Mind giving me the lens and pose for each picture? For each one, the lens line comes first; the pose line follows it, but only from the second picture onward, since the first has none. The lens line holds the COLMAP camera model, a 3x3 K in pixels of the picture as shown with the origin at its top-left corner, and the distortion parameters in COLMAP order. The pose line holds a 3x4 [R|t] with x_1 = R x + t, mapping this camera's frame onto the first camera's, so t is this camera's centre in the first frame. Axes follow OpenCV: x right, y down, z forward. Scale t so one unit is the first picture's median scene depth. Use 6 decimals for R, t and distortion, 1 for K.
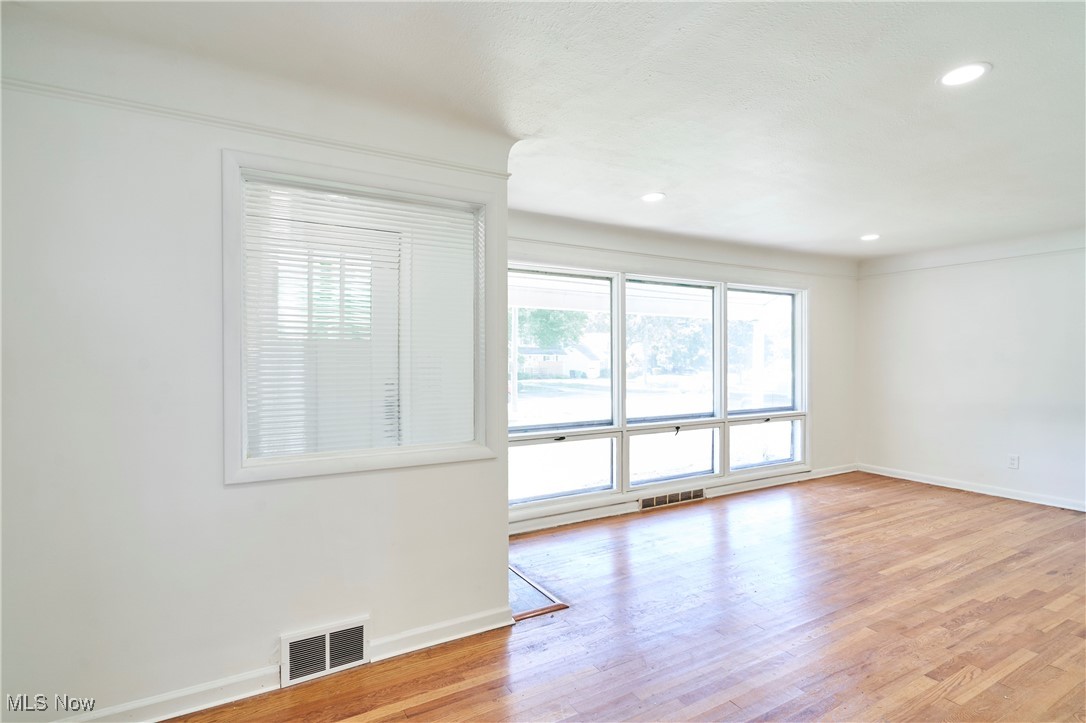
lens RADIAL K [[536.0, 0, 540.8], [0, 536.0, 361.0], [0, 0, 1]] dist [0.001292, 0.000239]
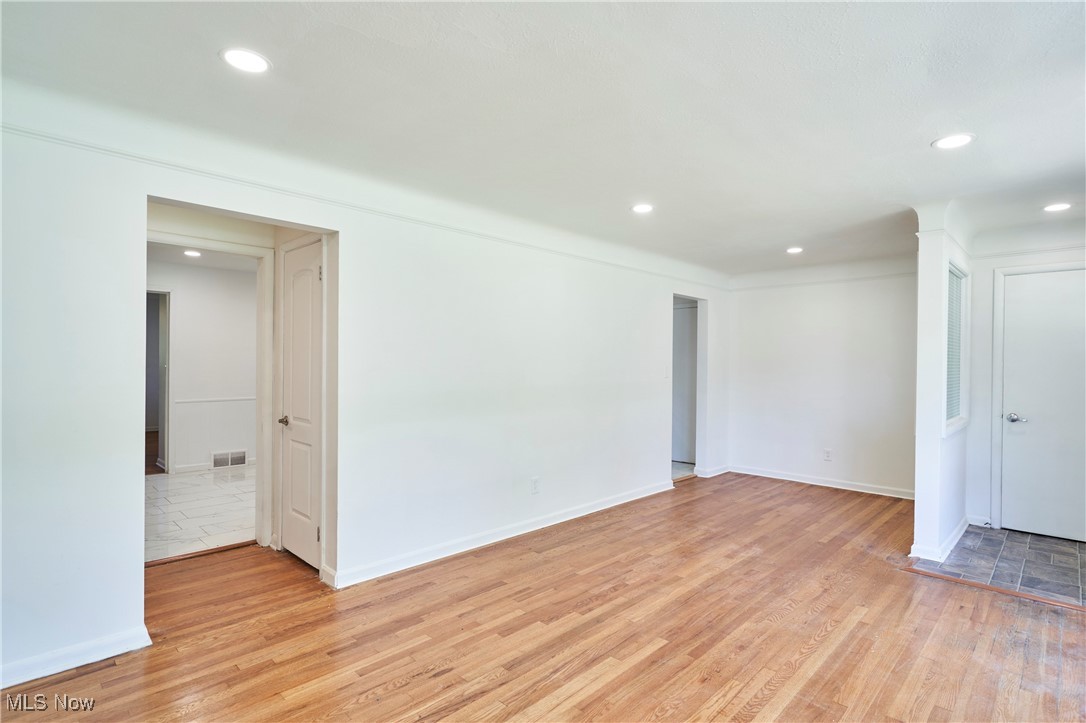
lens RADIAL K [[536.0, 0, 543.2], [0, 536.0, 365.2], [0, 0, 1]] dist [0.001292, 0.000239]
pose [[-0.961820, -0.007528, -0.273581, 1.253822], [-0.010907, 0.999882, 0.010832, -0.012140], [0.273467, 0.013402, -0.961788, 2.084414]]
